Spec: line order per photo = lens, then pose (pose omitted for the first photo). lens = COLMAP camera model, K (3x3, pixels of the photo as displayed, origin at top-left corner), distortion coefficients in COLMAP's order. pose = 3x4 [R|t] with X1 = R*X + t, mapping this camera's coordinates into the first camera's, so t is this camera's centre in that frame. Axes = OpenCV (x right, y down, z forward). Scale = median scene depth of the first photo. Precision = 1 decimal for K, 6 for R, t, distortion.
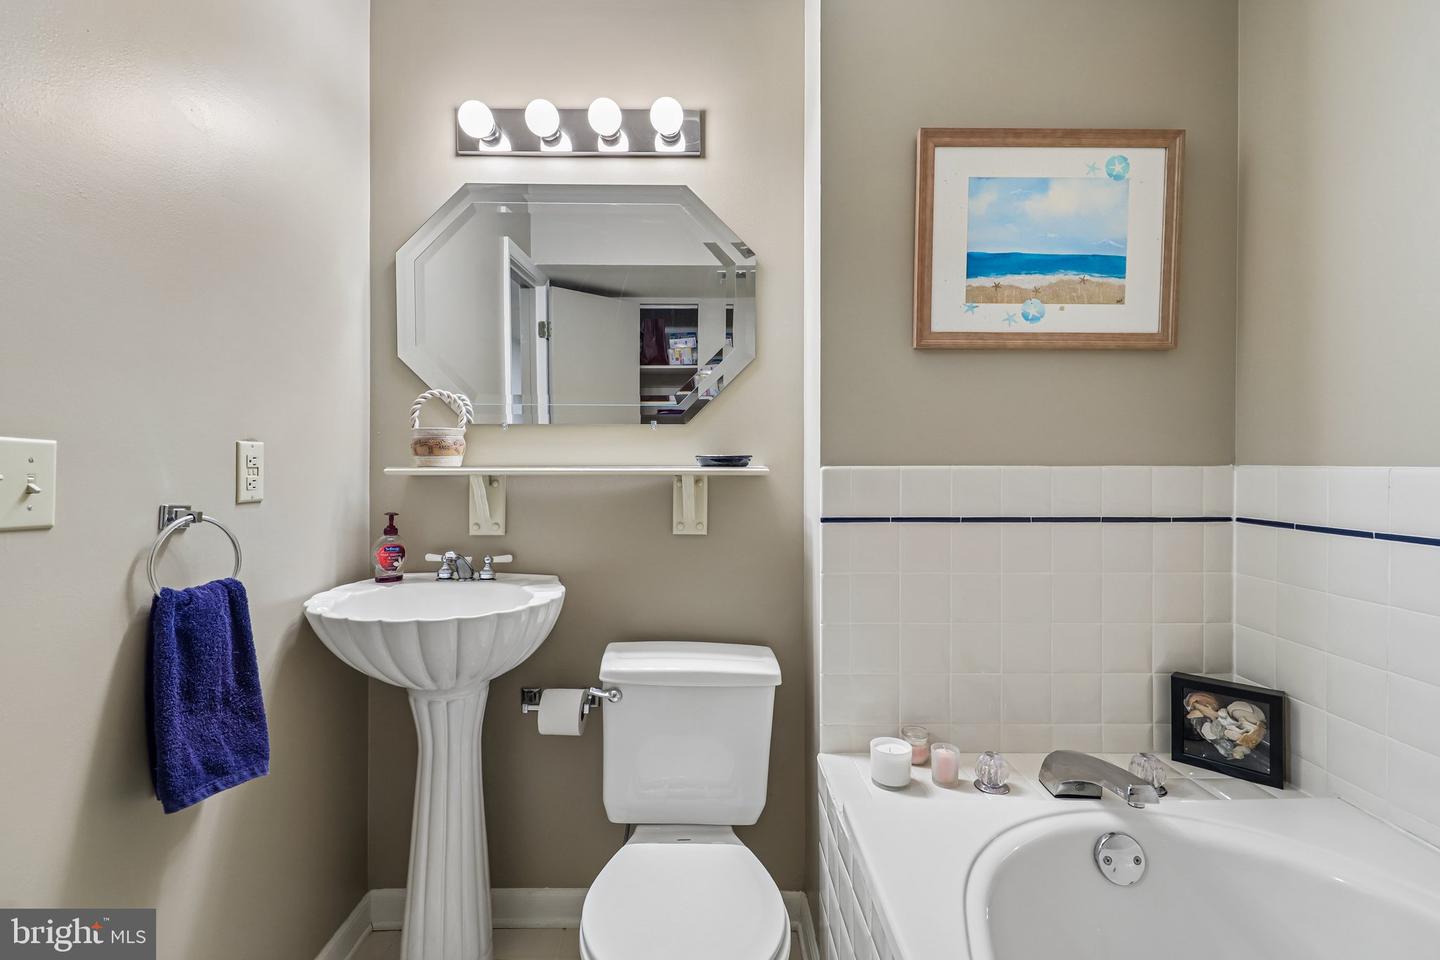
lens RADIAL K [[661.2, 0, 719.0], [0, 661.2, 460.7], [0, 0, 1]] dist [-0.000842, -0.000019]
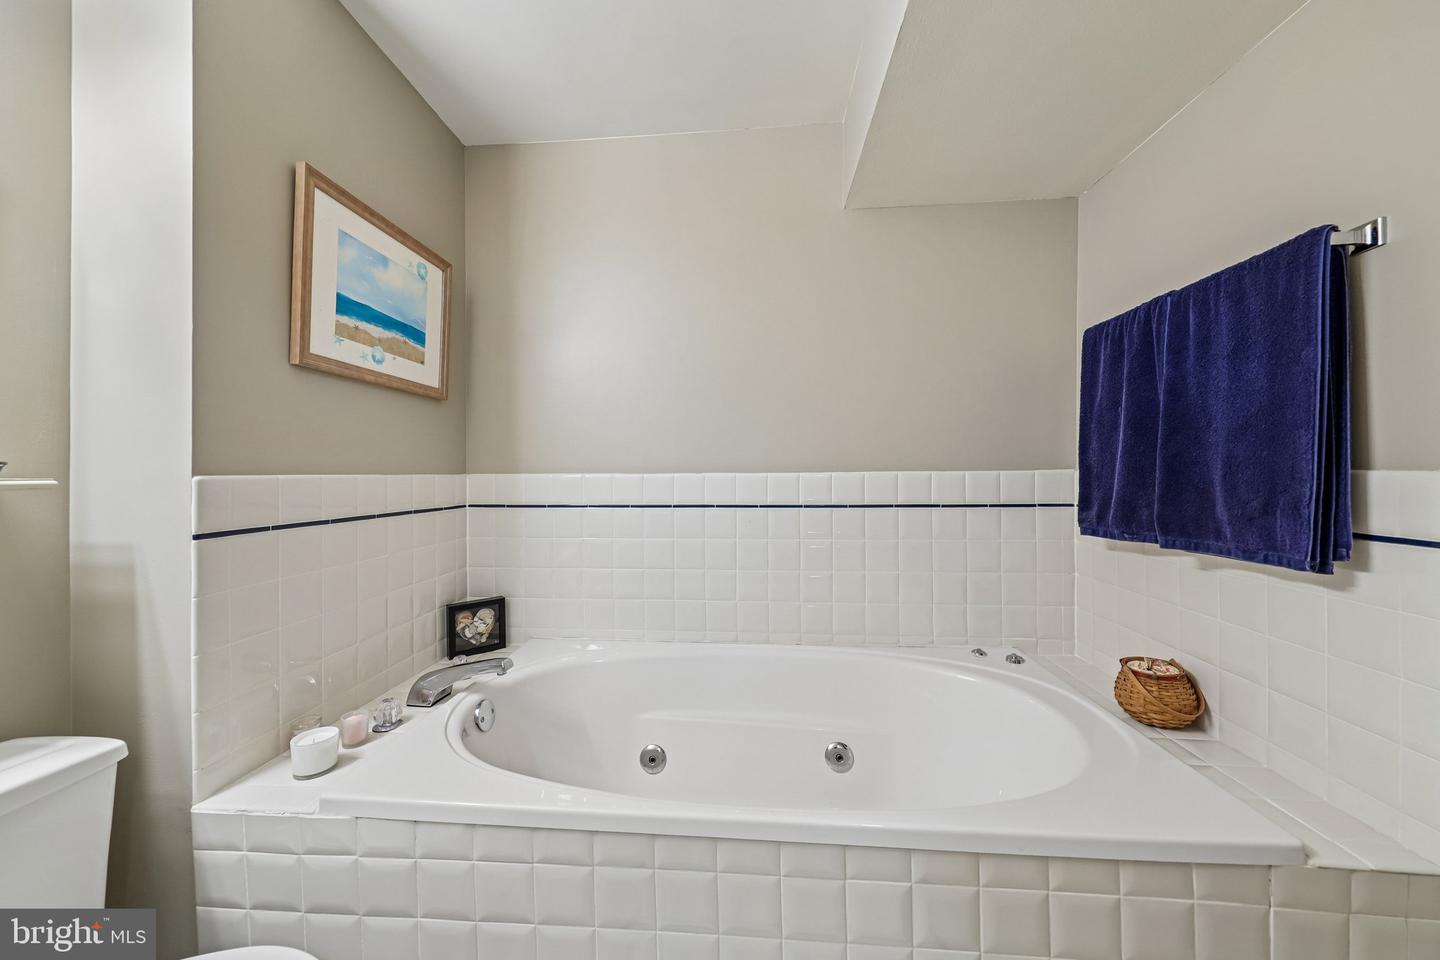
lens RADIAL K [[502.6, 0, 726.1], [0, 502.6, 470.5], [0, 0, 1]] dist [-0.000562, -0.000239]
pose [[0.057278, 0.005497, 0.998343, -0.468199], [0.001199, 0.999984, -0.005575, 0.005891], [-0.998358, 0.001516, 0.057271, 0.263422]]
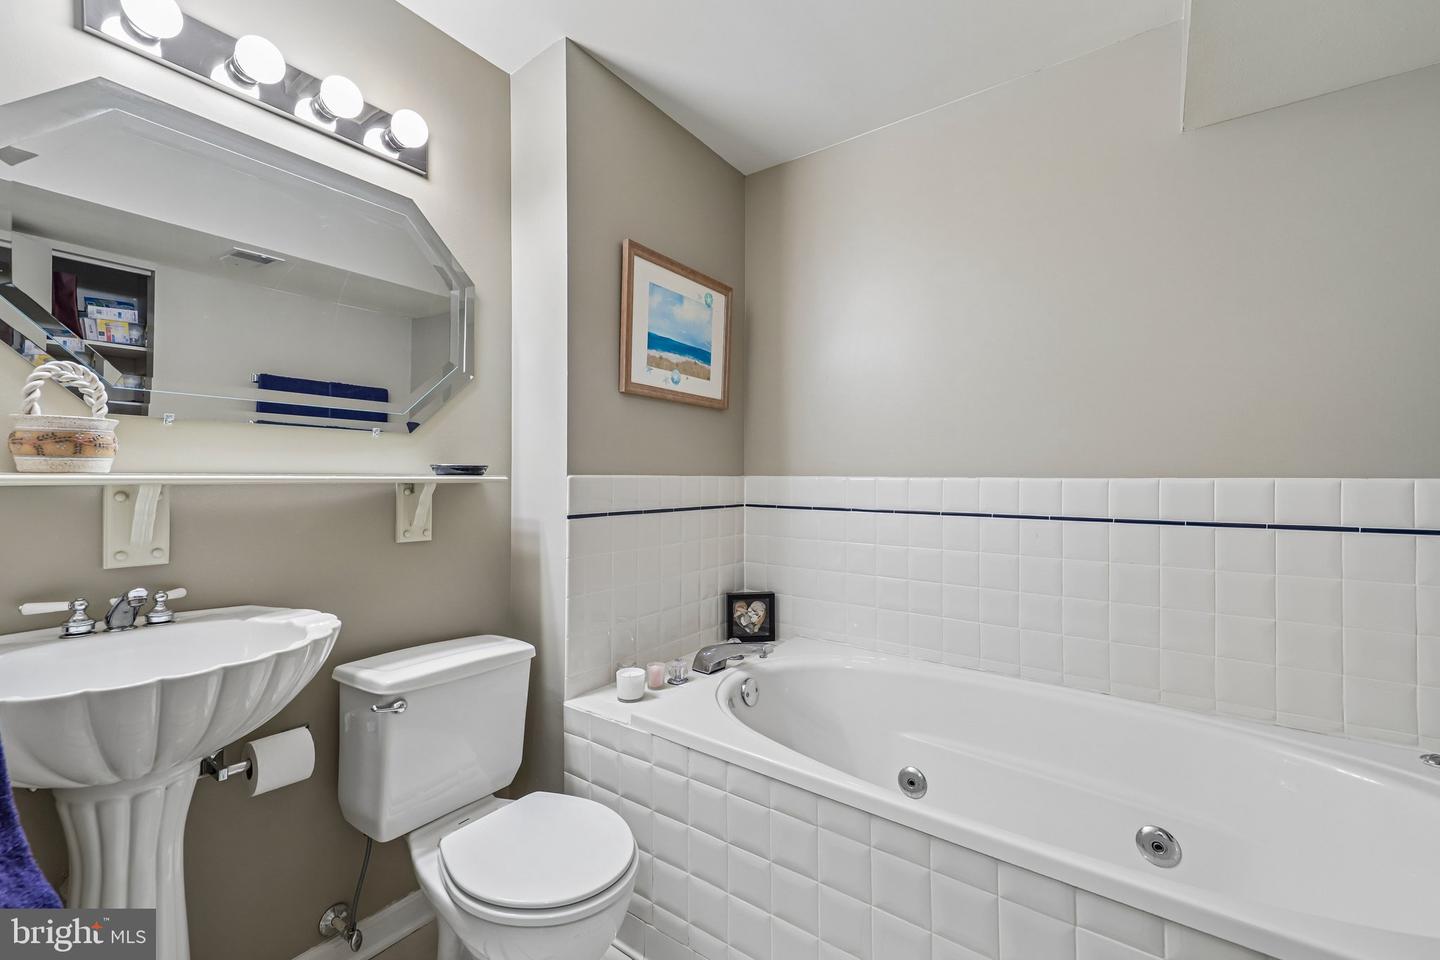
lens RADIAL K [[596.9, 0, 721.4], [0, 596.9, 465.0], [0, 0, 1]] dist [-0.000676, -0.000544]
pose [[0.575651, 0.019454, 0.817464, -0.620024], [-0.008367, 0.999805, -0.017902, 0.006736], [-0.817653, 0.003465, 0.575701, 0.094221]]
